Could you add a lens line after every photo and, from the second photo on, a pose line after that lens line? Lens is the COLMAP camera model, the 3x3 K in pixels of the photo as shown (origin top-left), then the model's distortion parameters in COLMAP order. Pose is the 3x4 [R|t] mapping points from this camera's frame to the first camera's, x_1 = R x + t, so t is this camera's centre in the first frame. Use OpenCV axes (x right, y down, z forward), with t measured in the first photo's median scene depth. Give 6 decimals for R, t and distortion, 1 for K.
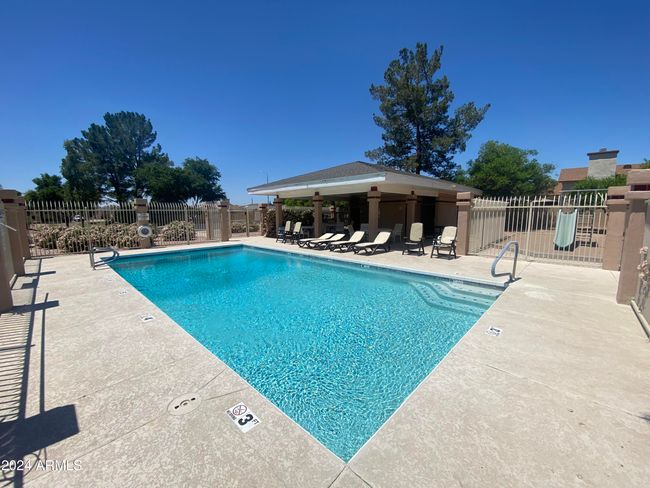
lens RADIAL K [[258.7, 0, 325.0], [0, 258.7, 244.0], [0, 0, 1]] dist [0.058486, 0.000032]
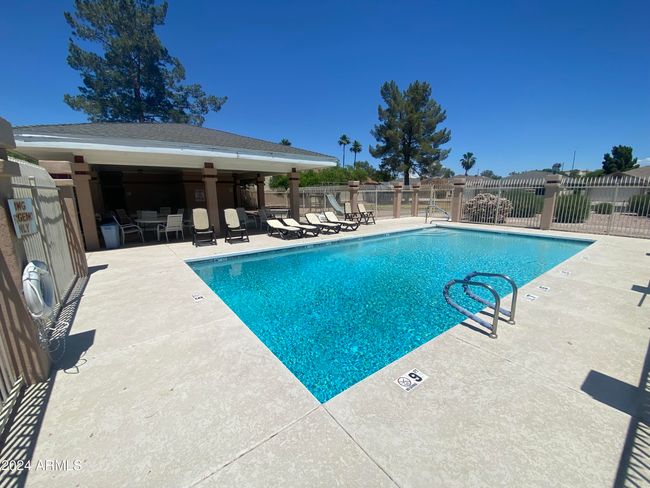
lens RADIAL K [[267.6, 0, 325.0], [0, 267.6, 244.0], [0, 0, 1]] dist [0.061822, -0.046031]
pose [[0.202873, -0.183780, 0.961804, -0.596092], [0.135095, 0.978090, 0.158396, -0.060079], [-0.969841, 0.097800, 0.223256, 0.500757]]
